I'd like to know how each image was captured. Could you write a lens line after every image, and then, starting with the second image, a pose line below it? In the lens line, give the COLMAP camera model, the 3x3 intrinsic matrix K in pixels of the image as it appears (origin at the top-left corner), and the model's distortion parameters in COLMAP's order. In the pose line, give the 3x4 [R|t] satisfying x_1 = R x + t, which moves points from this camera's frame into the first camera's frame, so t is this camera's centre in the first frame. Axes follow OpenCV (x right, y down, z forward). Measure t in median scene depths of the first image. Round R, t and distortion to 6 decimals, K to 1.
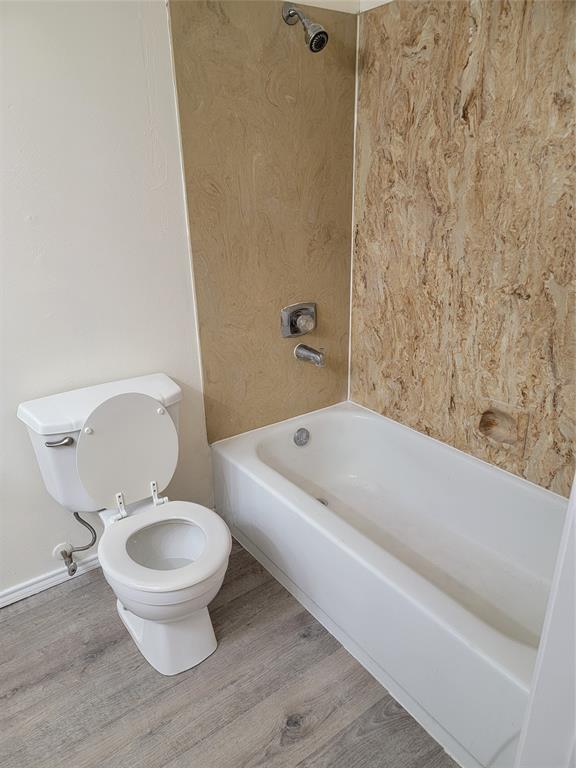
lens RADIAL K [[538.9, 0, 281.8], [0, 538.9, 394.7], [0, 0, 1]] dist [0.072662, -0.062438]
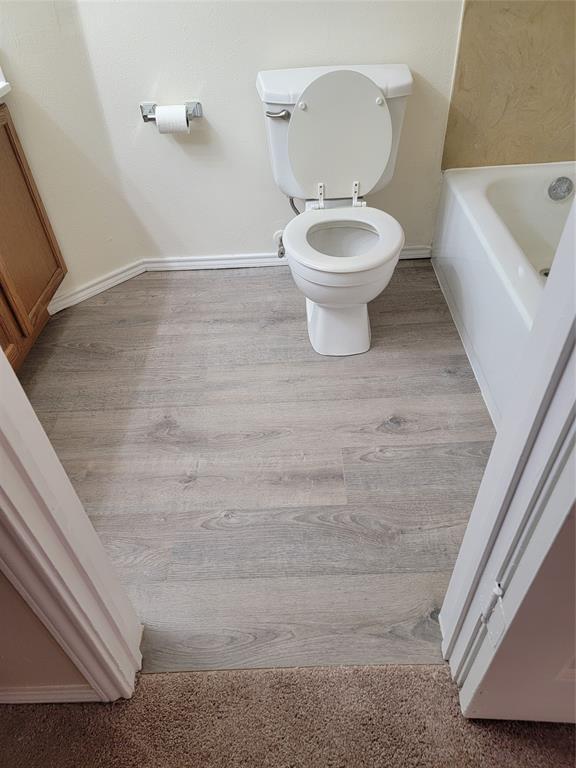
lens RADIAL K [[538.9, 0, 281.8], [0, 538.9, 394.7], [0, 0, 1]] dist [0.072662, -0.062438]
pose [[0.812084, 0.375464, -0.446707, 0.243852], [-0.181130, 0.889886, 0.418681, 0.111811], [0.554718, -0.259092, 0.790670, 0.023684]]
